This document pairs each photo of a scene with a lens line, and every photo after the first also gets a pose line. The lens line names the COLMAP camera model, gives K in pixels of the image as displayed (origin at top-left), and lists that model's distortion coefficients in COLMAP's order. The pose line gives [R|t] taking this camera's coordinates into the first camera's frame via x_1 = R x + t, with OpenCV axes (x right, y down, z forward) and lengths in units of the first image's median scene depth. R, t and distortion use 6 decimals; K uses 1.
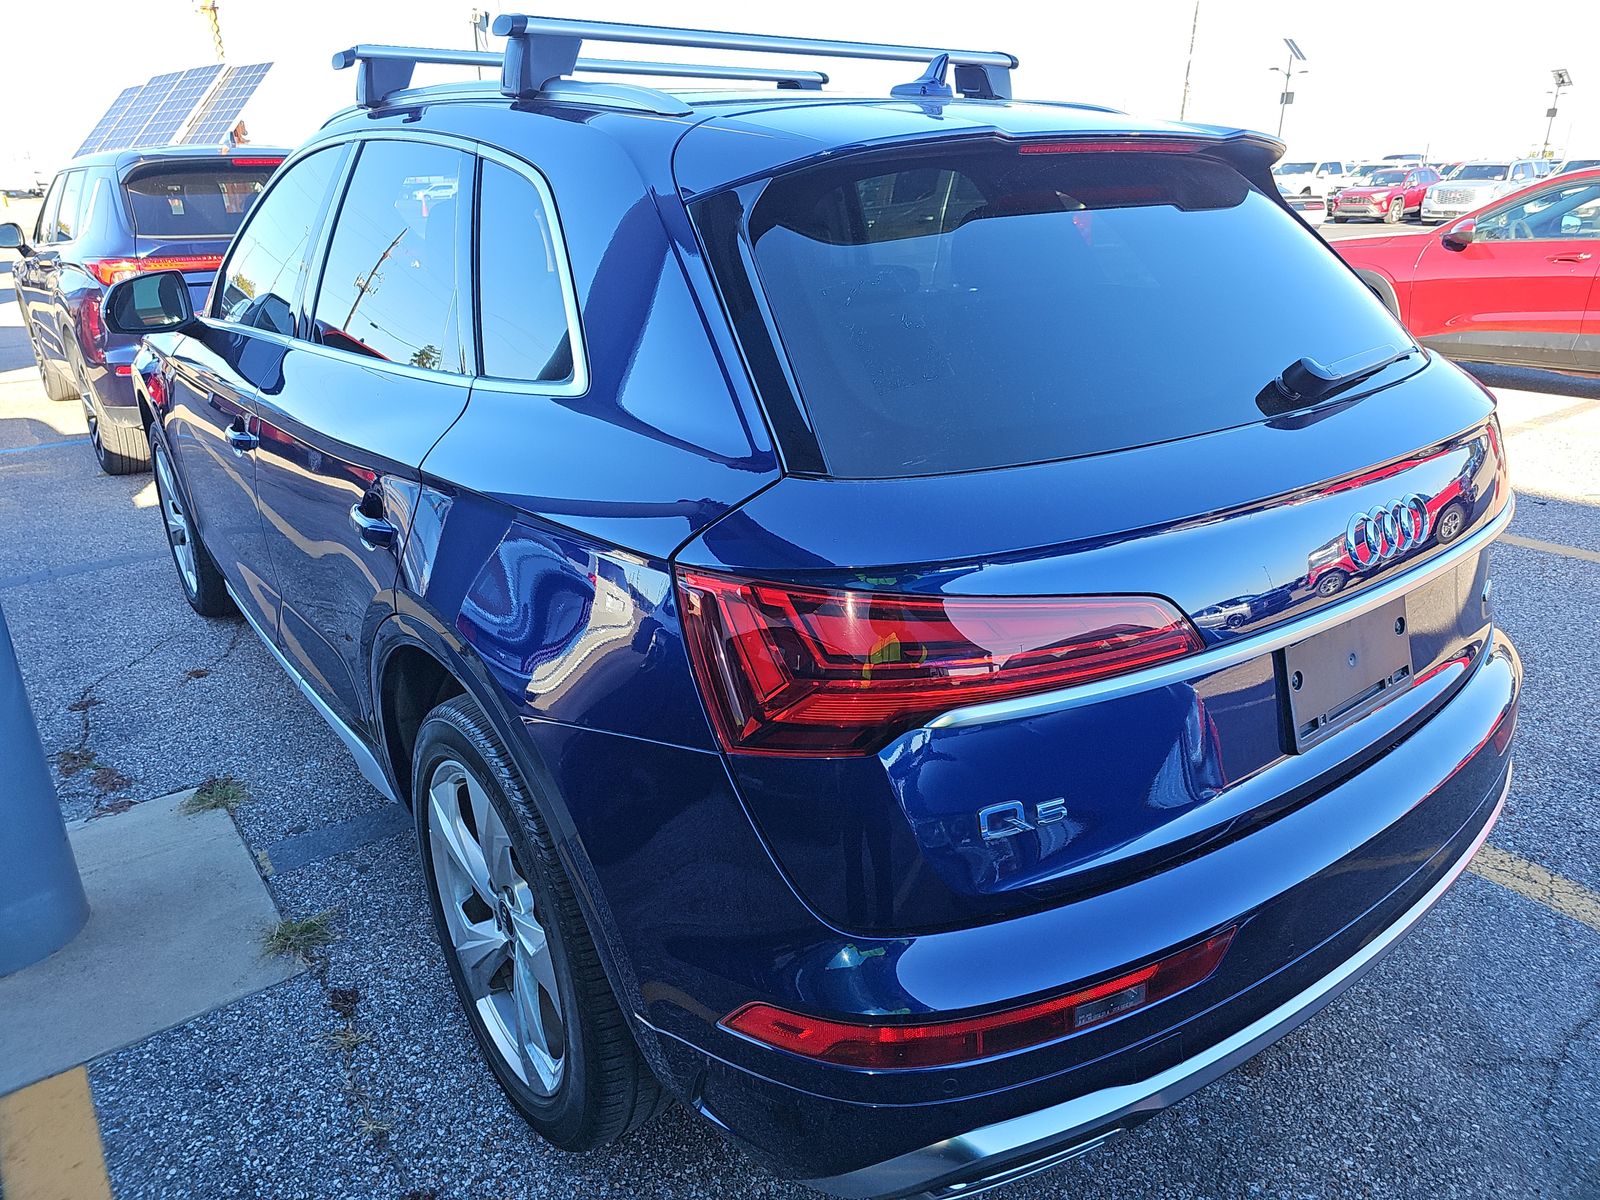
lens RADIAL K [[1076.5, 0, 783.8], [0, 1076.5, 622.8], [0, 0, 1]] dist [0.040675, -0.042679]
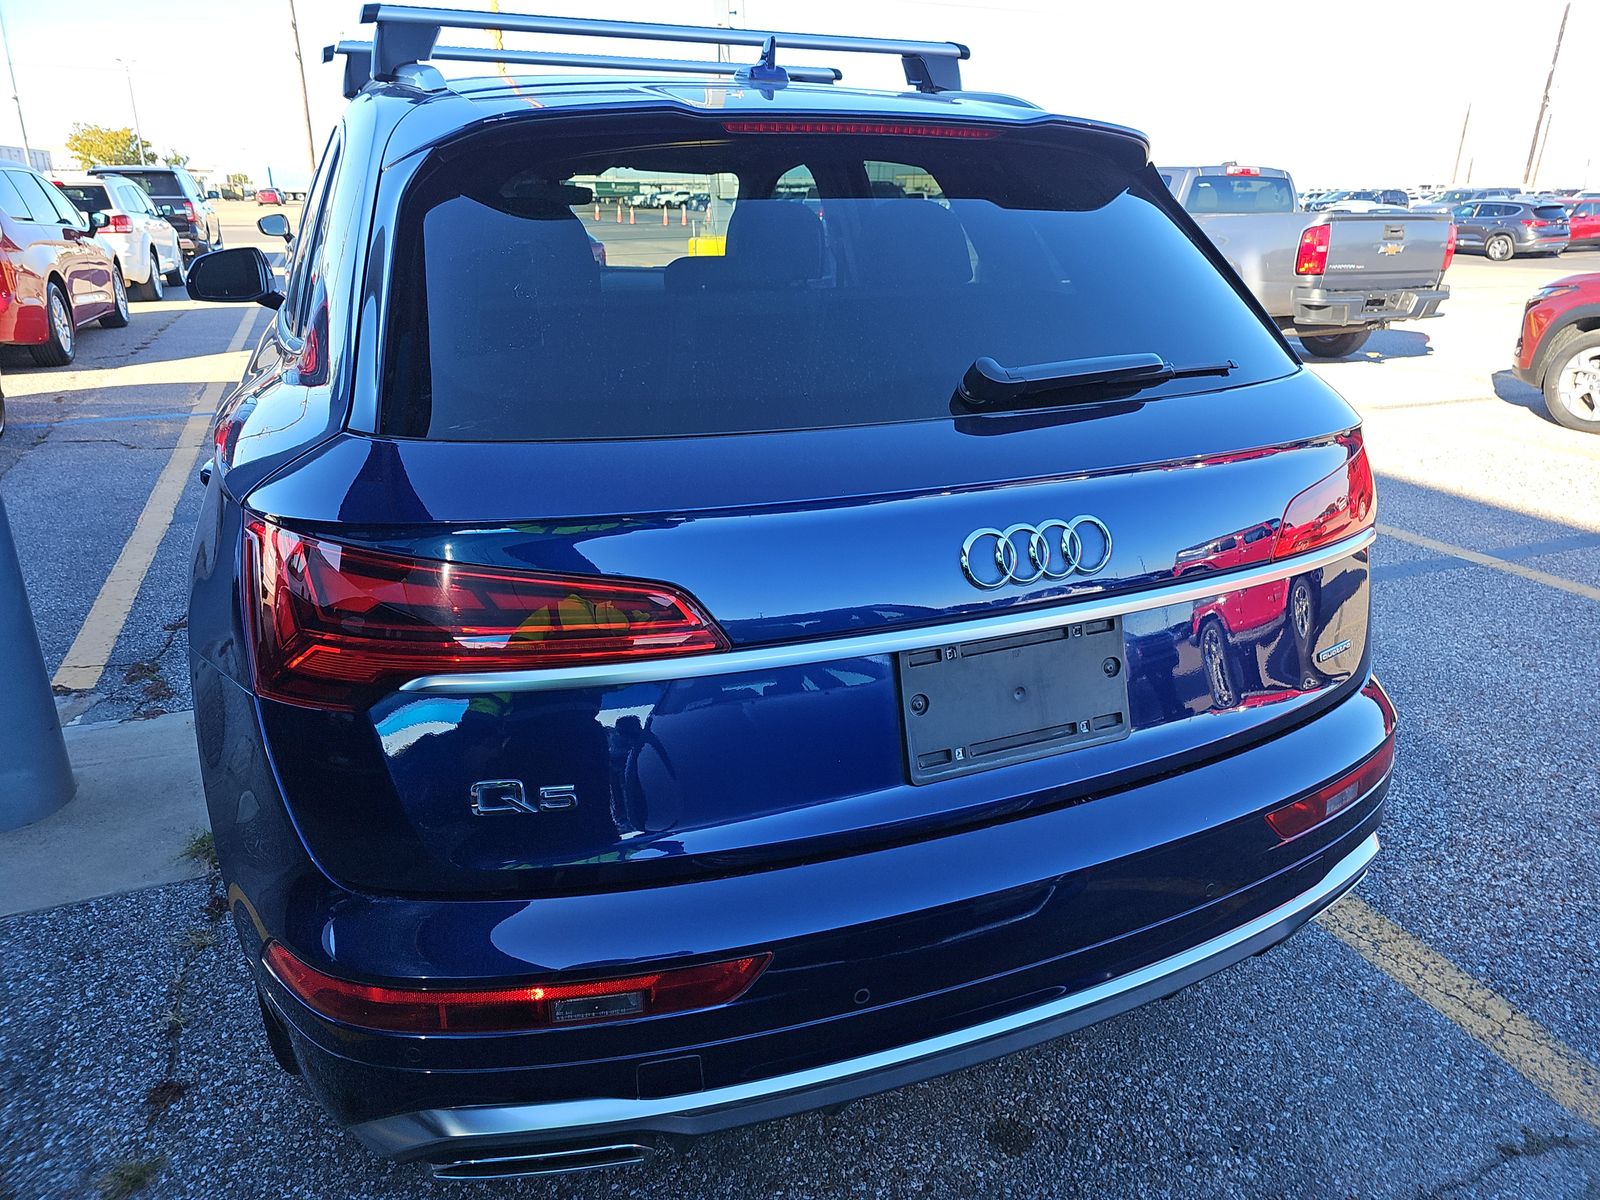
lens RADIAL K [[1076.5, 0, 783.8], [0, 1076.5, 622.8], [0, 0, 1]] dist [0.040675, -0.042679]
pose [[0.966478, 0.111170, -0.231432, 0.405344], [-0.114115, 0.993467, 0.000665, -0.002775], [0.229994, 0.025768, 0.972851, 0.062592]]
